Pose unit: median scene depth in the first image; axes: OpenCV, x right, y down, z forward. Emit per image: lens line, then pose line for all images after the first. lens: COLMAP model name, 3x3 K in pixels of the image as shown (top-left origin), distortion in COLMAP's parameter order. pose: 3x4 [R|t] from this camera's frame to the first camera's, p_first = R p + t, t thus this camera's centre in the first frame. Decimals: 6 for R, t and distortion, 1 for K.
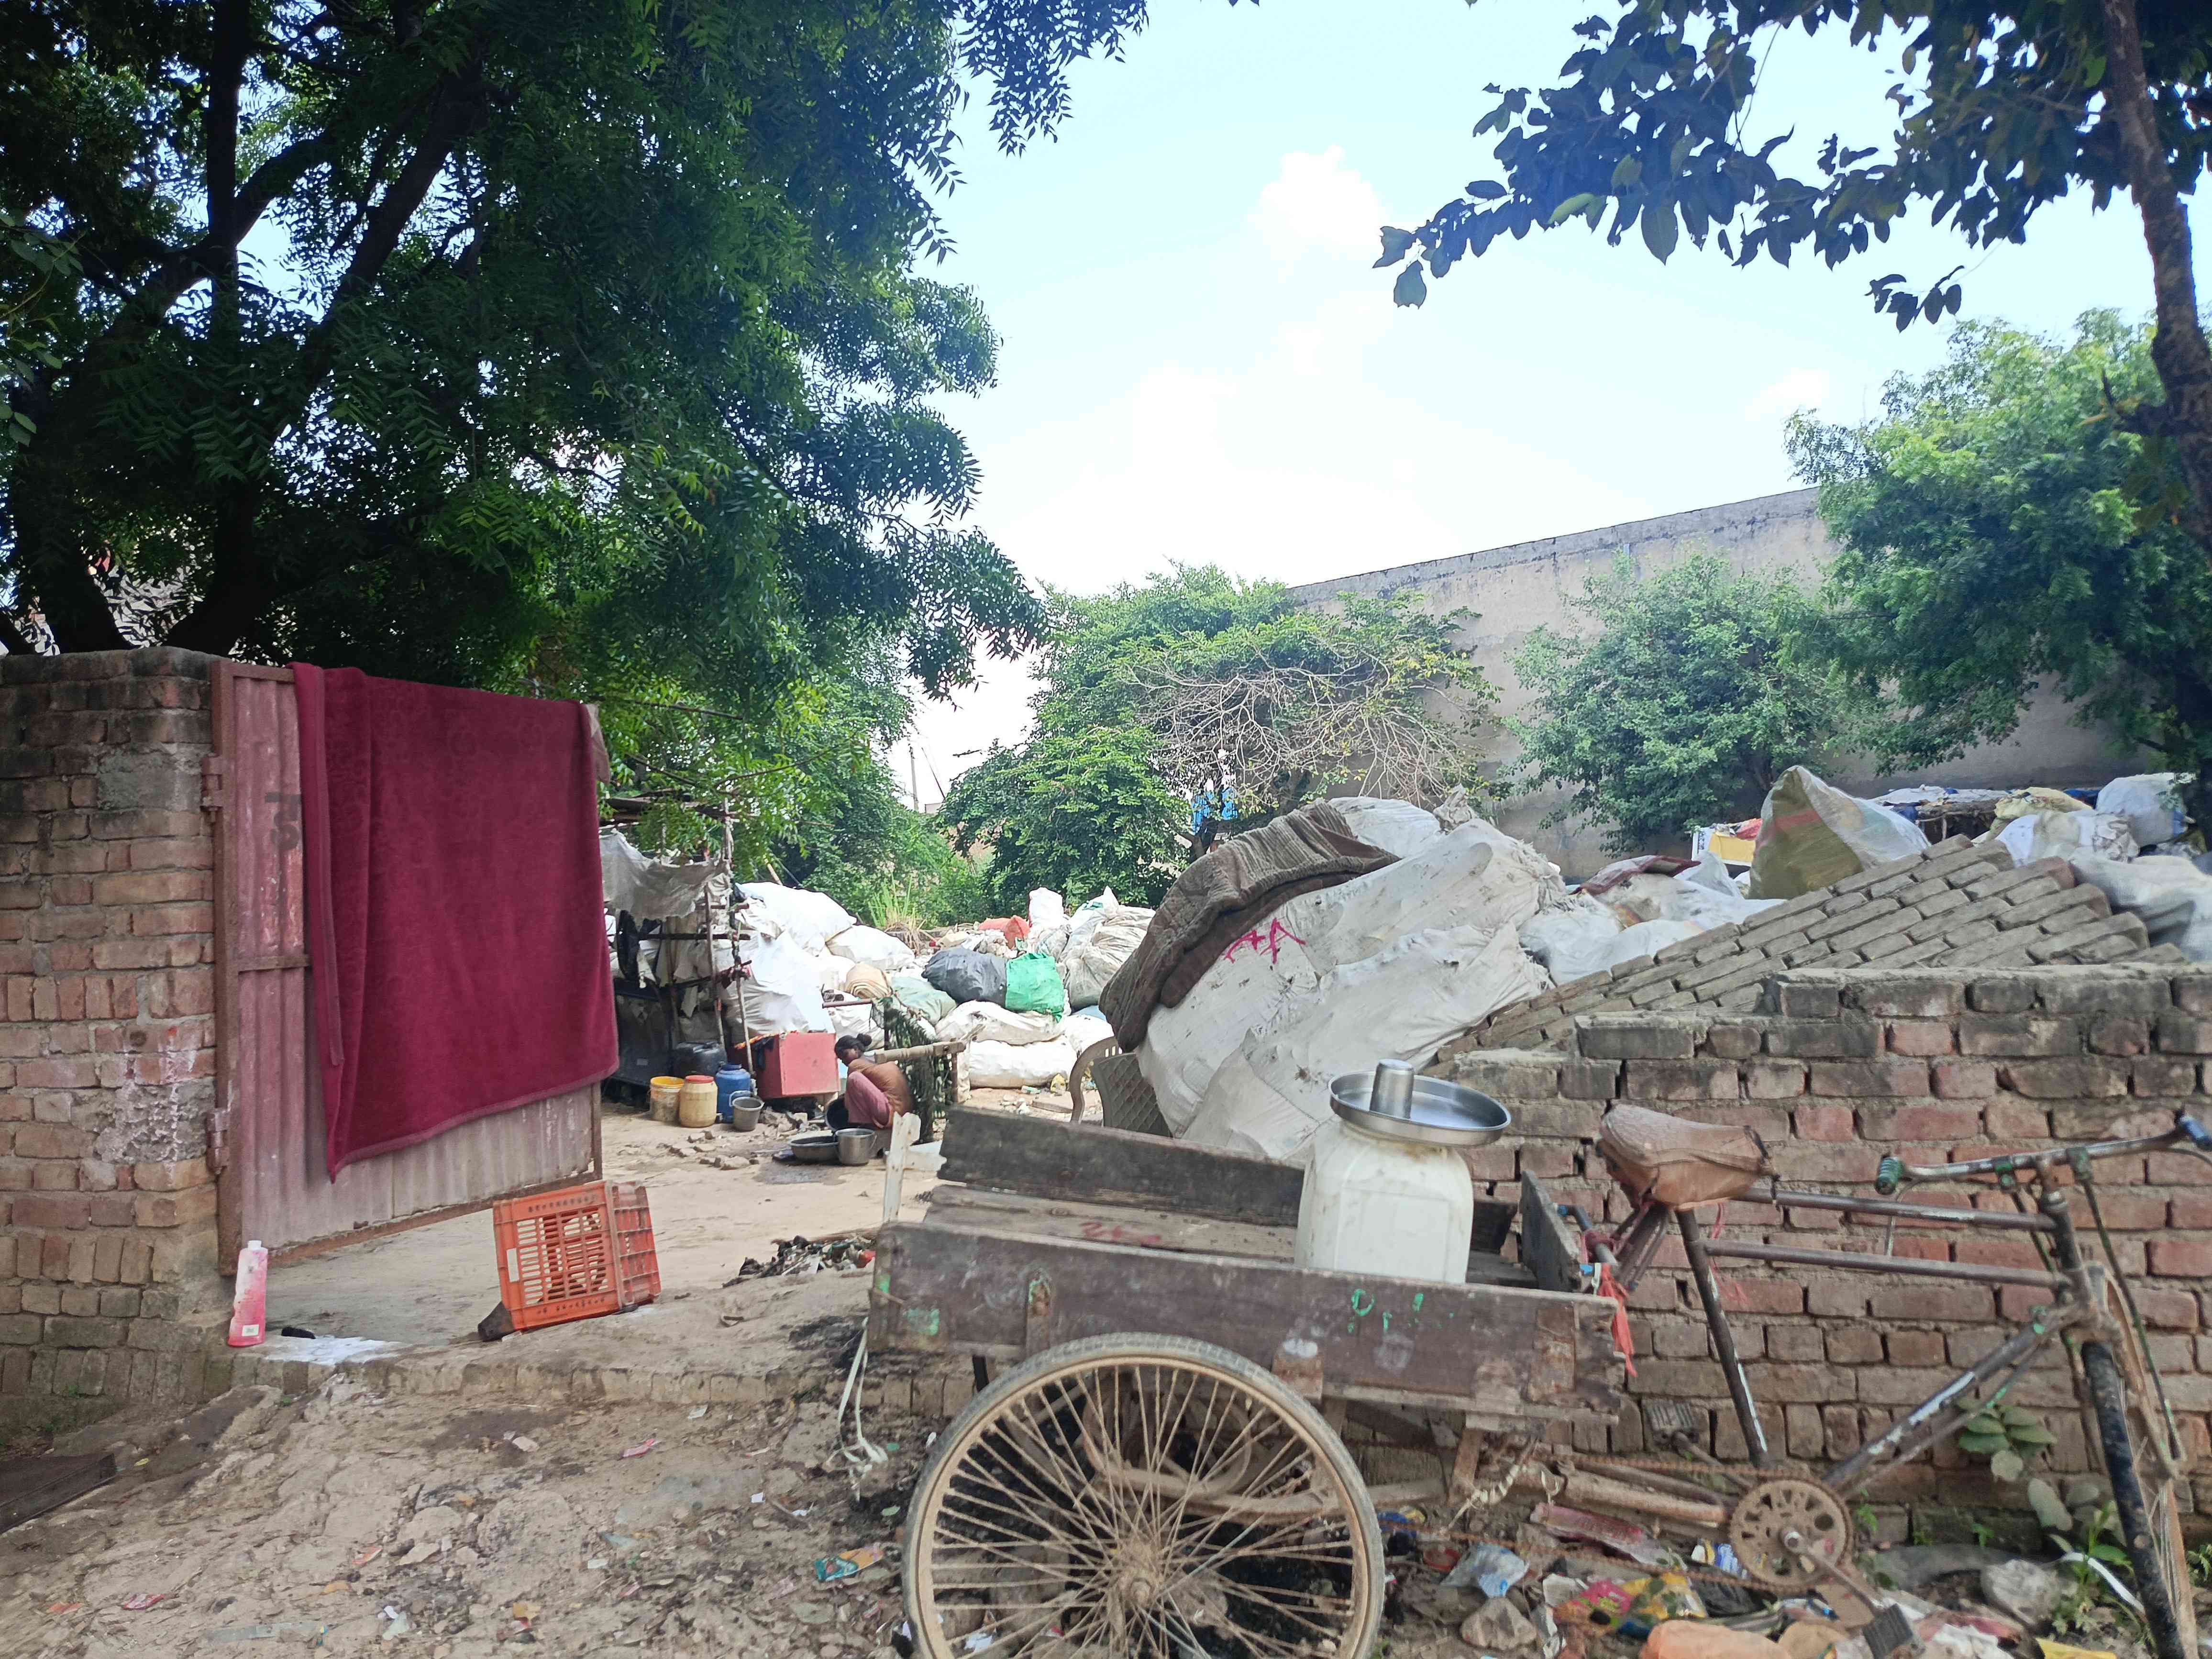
lens RADIAL K [[1733.3, 0, 1135.2], [0, 1733.3, 826.9], [0, 0, 1]] dist [0.053989, -0.044667]
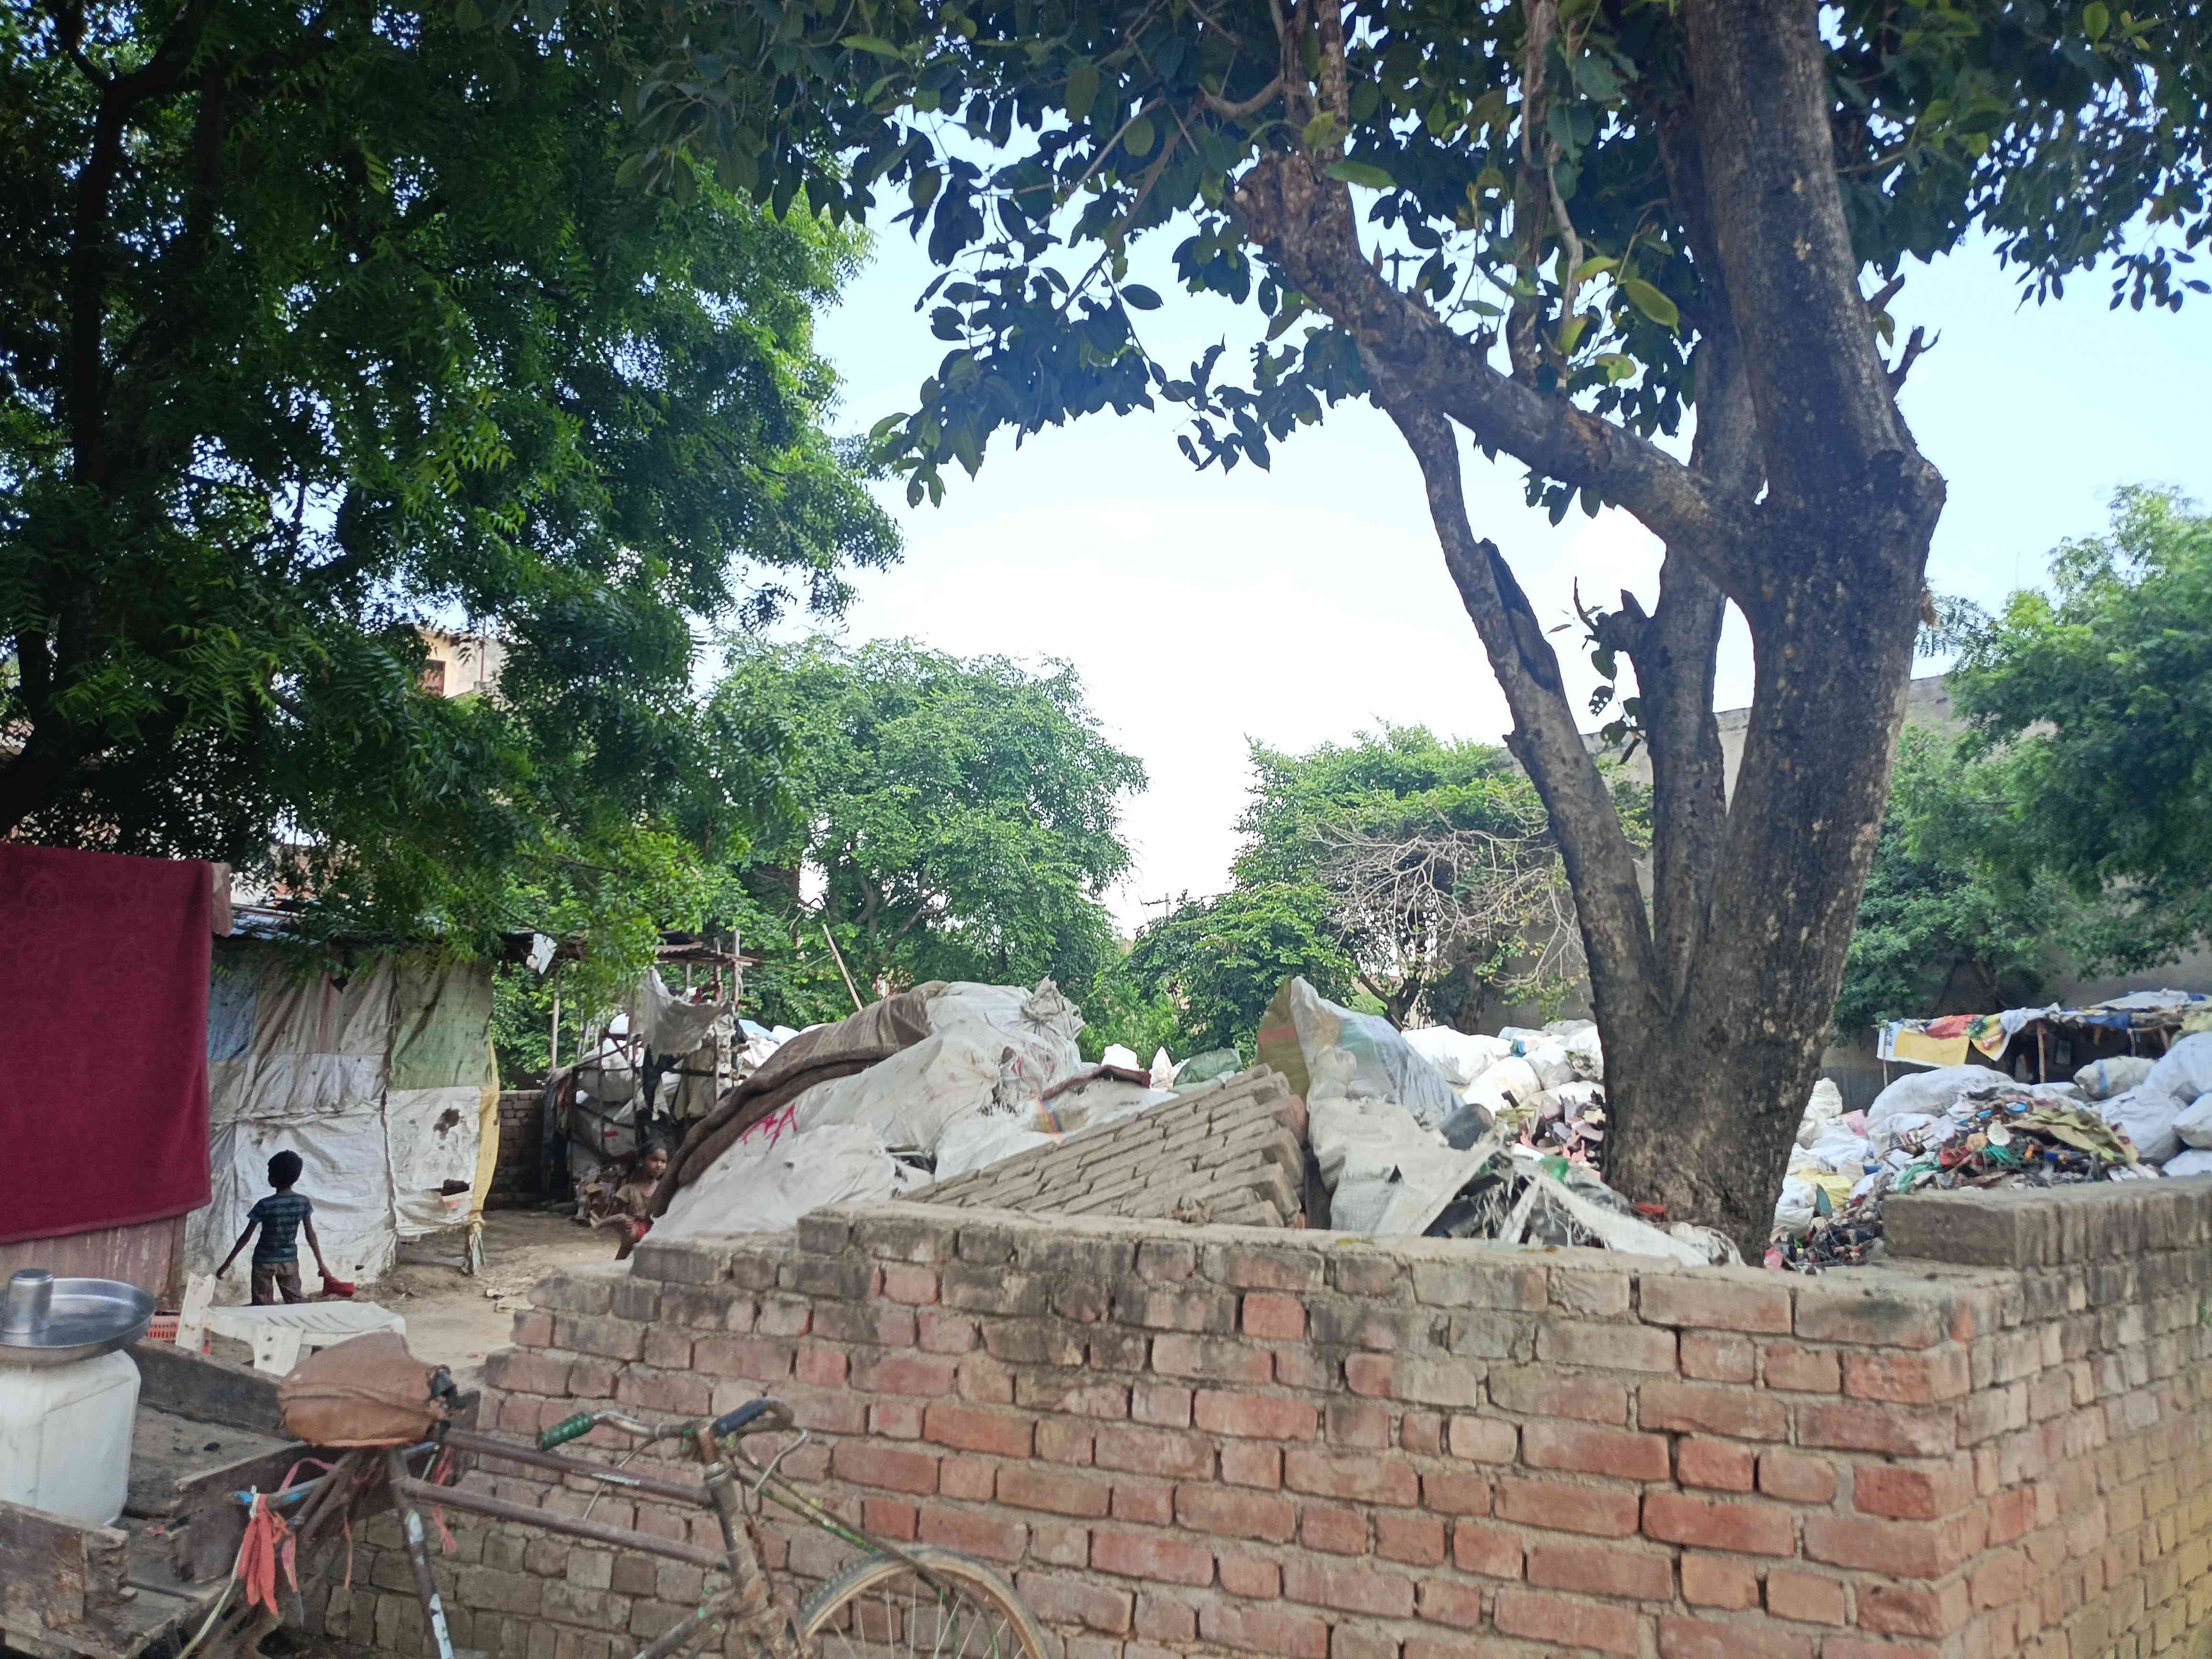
lens RADIAL K [[1733.3, 0, 1135.2], [0, 1733.3, 826.9], [0, 0, 1]] dist [0.053989, -0.044667]
pose [[0.976859, 0.034463, -0.211091, 0.216022], [-0.051823, 0.995663, -0.077266, -0.017218], [0.207513, 0.086417, 0.974408, 0.022030]]
